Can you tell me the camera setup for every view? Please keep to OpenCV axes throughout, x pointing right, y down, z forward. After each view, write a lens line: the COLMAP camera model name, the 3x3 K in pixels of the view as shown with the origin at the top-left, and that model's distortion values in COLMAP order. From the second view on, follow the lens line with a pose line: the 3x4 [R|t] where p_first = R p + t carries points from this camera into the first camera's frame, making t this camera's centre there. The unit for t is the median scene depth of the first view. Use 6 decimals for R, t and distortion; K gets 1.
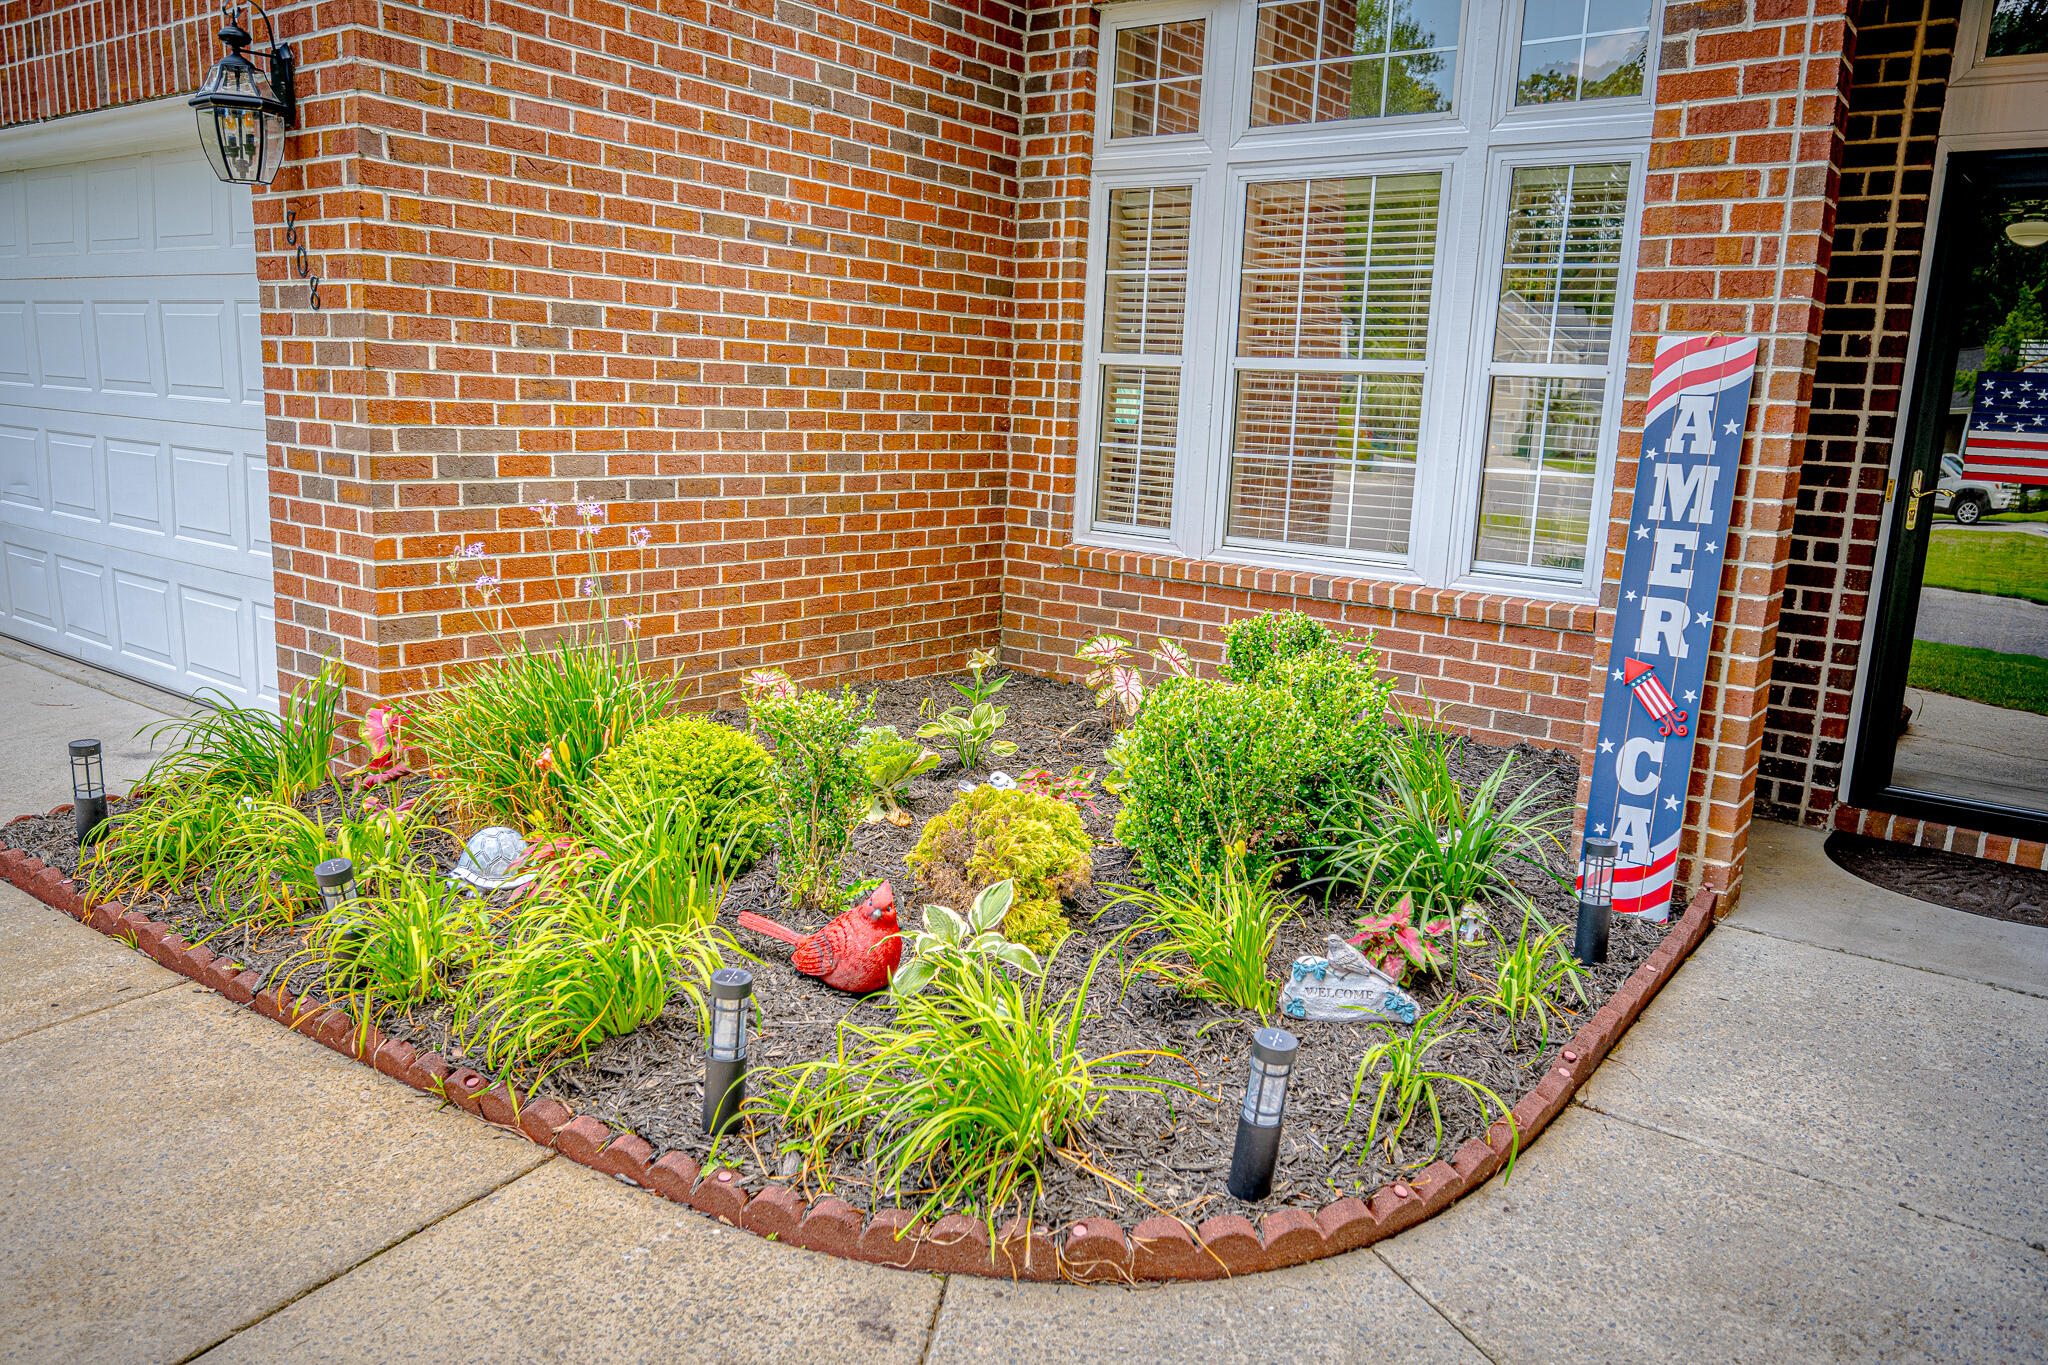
lens RADIAL K [[1528.9, 0, 1003.7], [0, 1528.9, 664.1], [0, 0, 1]] dist [0.046126, 0.003112]
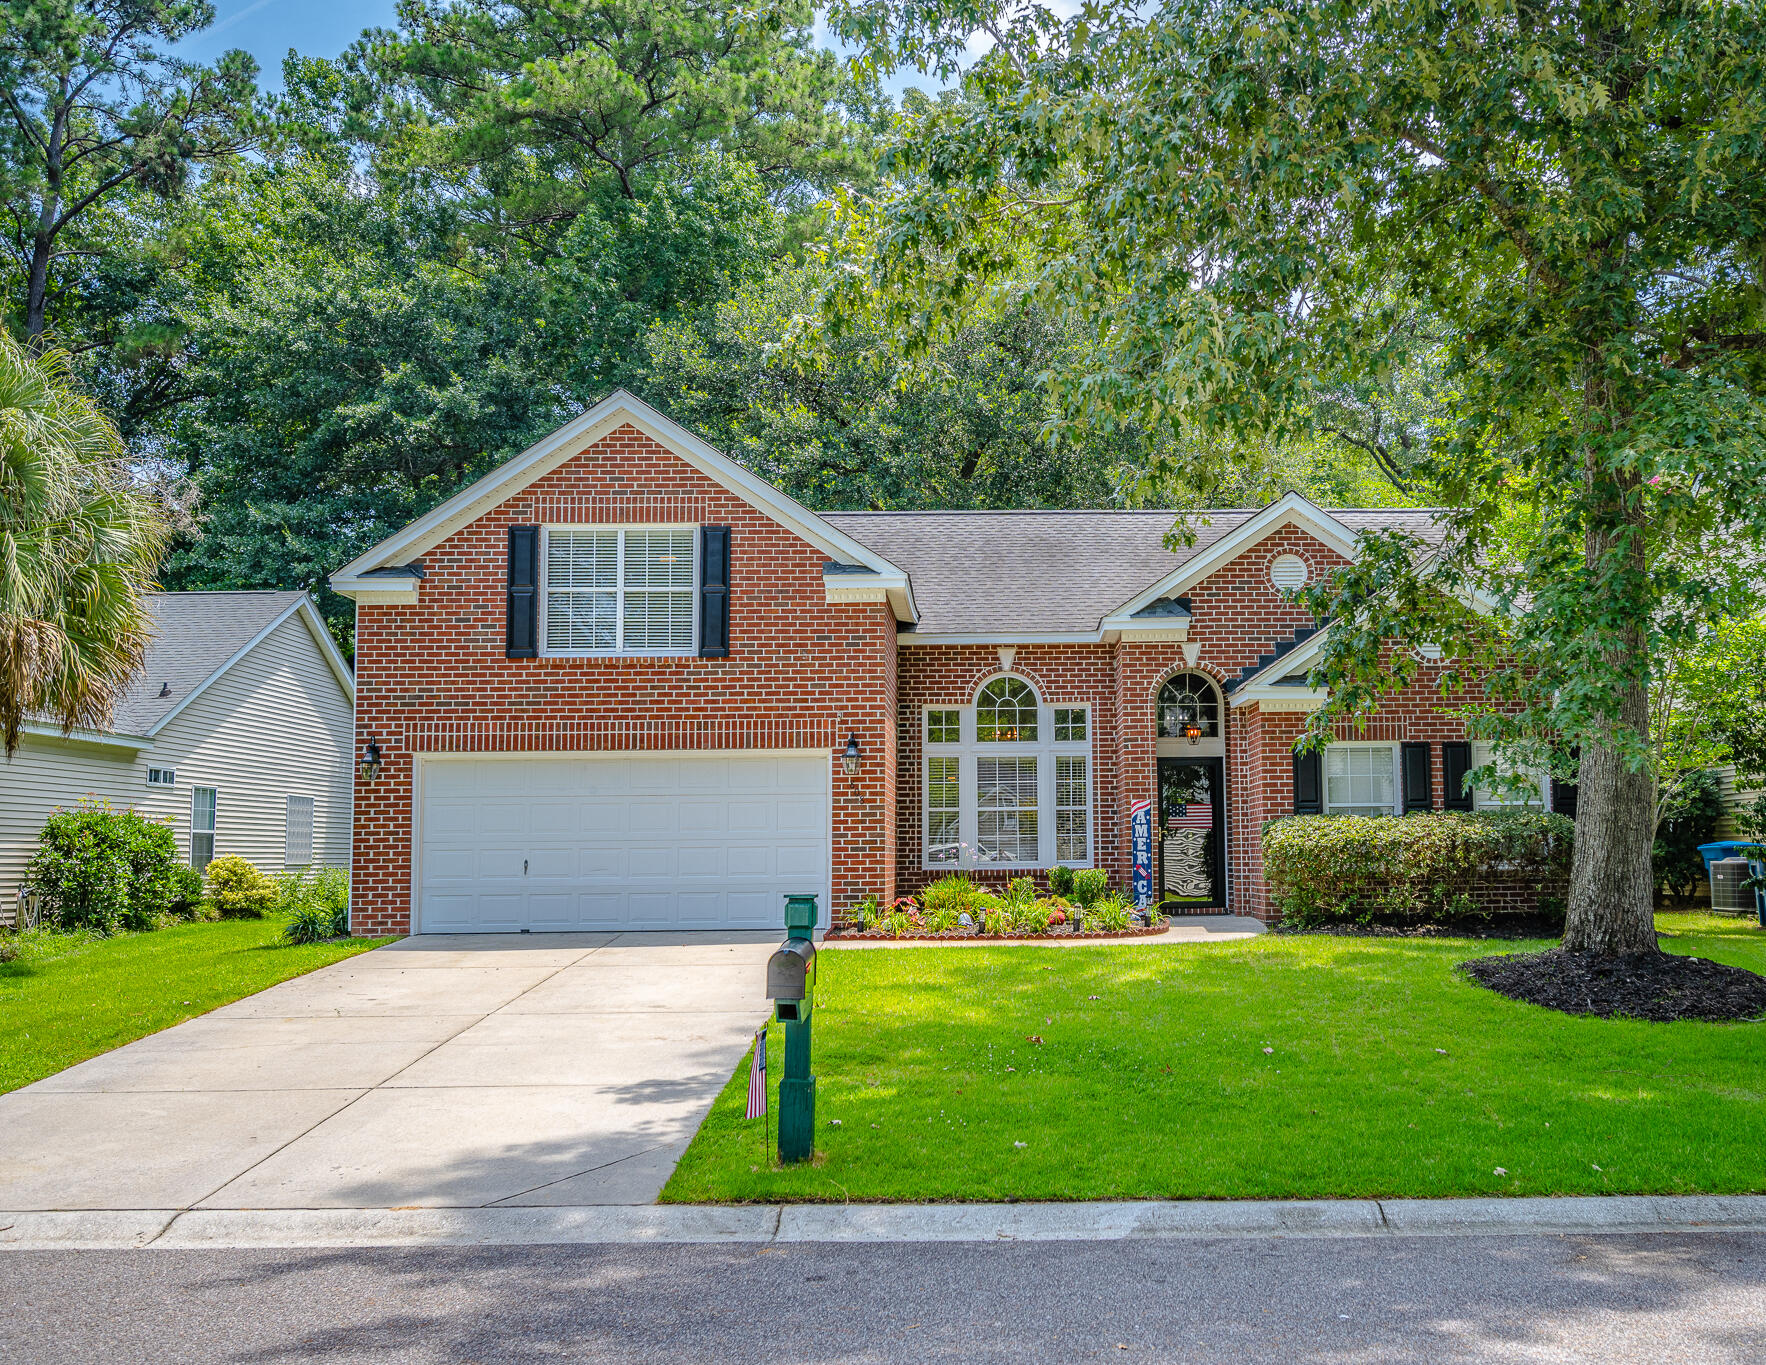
lens RADIAL K [[1733.7, 0, 1070.3], [0, 1733.7, 633.3], [0, 0, 1]] dist [0.001027, 0.000000]
pose [[0.759854, 0.031210, 0.649344, -3.339990], [0.158893, 0.959637, -0.232058, 0.532800], [-0.630376, 0.279506, 0.724225, -3.044216]]
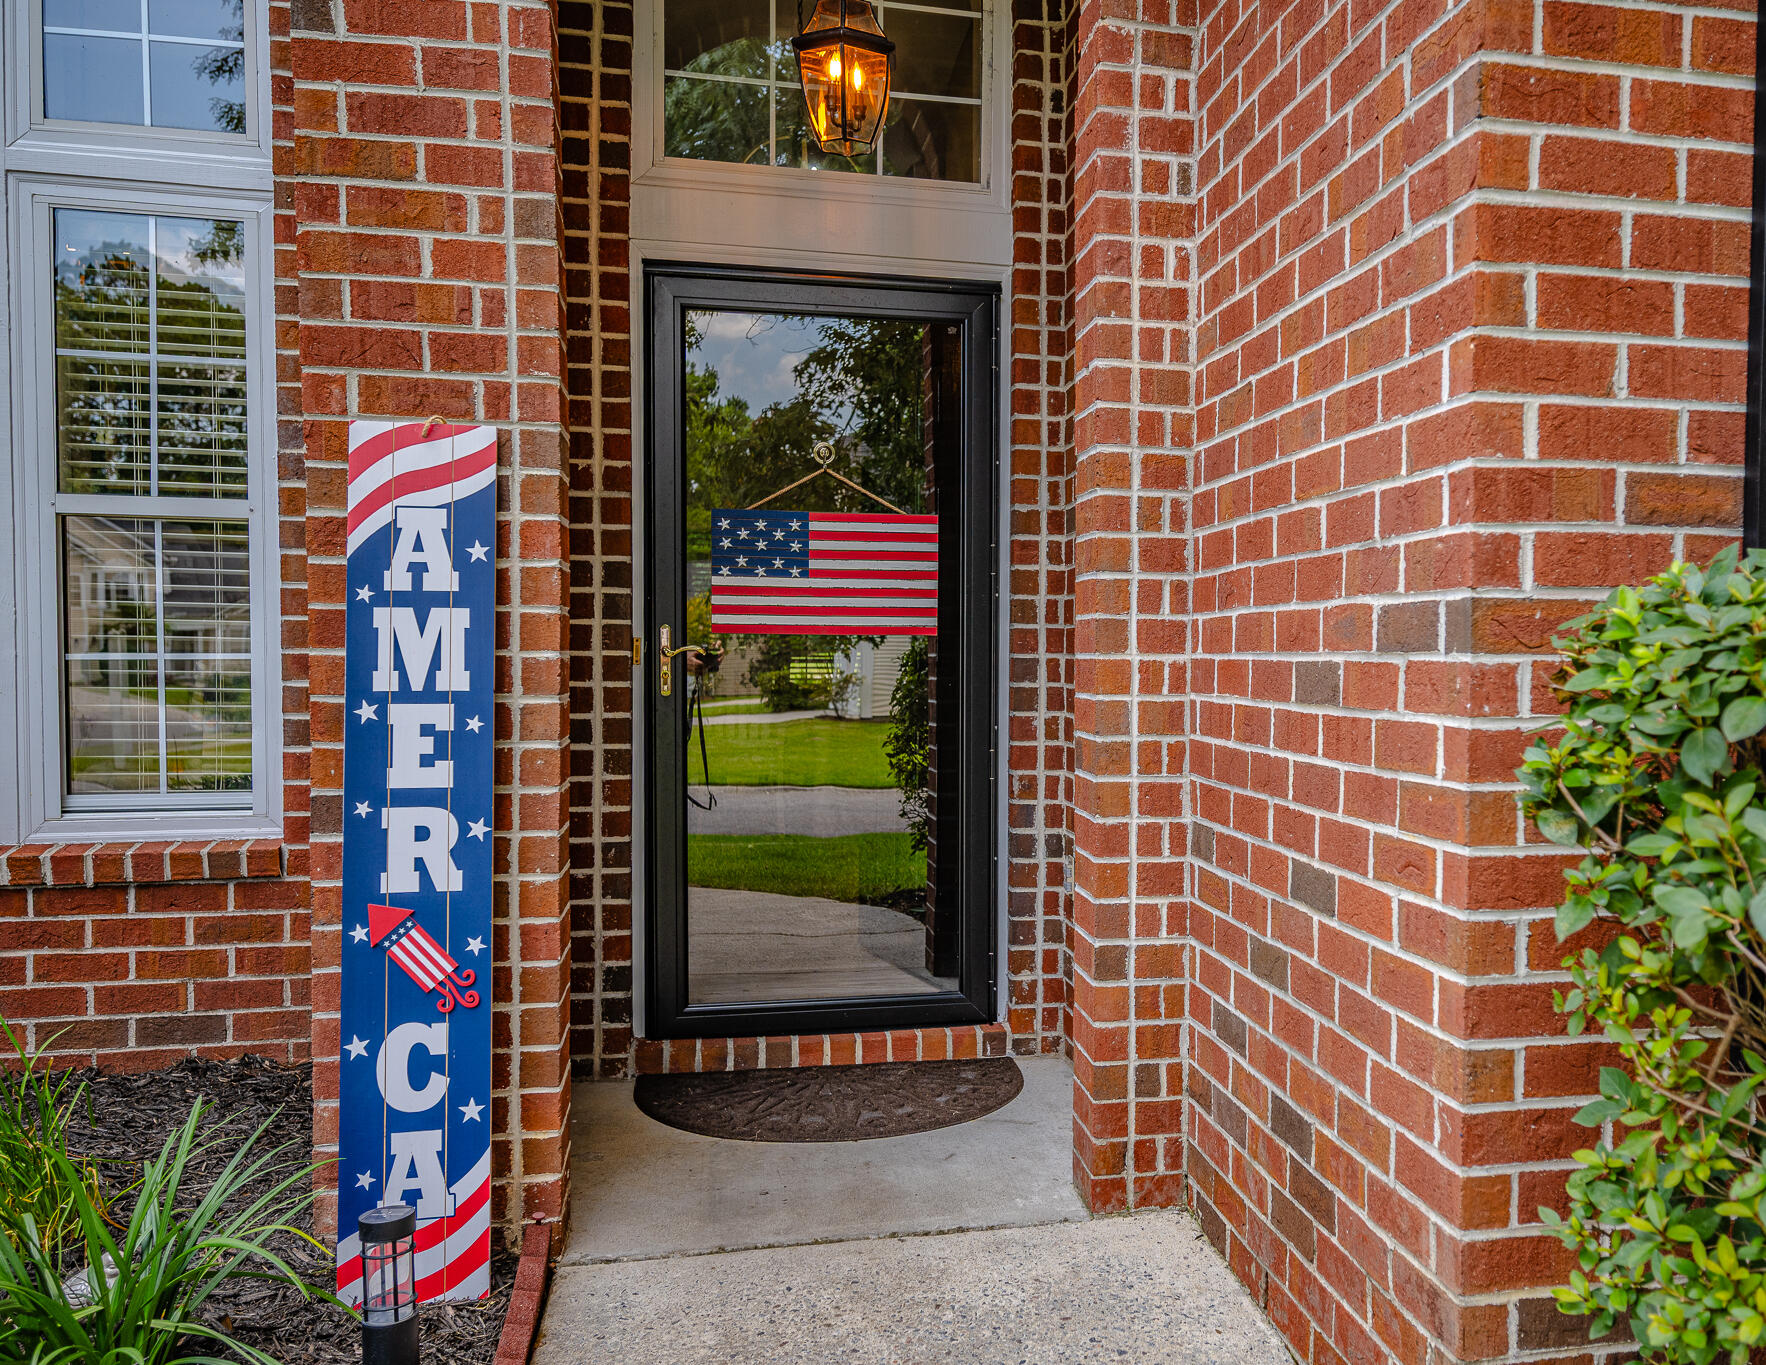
lens RADIAL K [[1503.4, 0, 1126.8], [0, 1503.4, 709.8], [0, 0, 1]] dist [-0.005760, 0.007177]
pose [[0.599194, -0.067957, 0.797714, 0.097787], [0.160967, 0.986270, -0.036888, -0.010617], [-0.784255, 0.150509, 0.601906, 0.361176]]
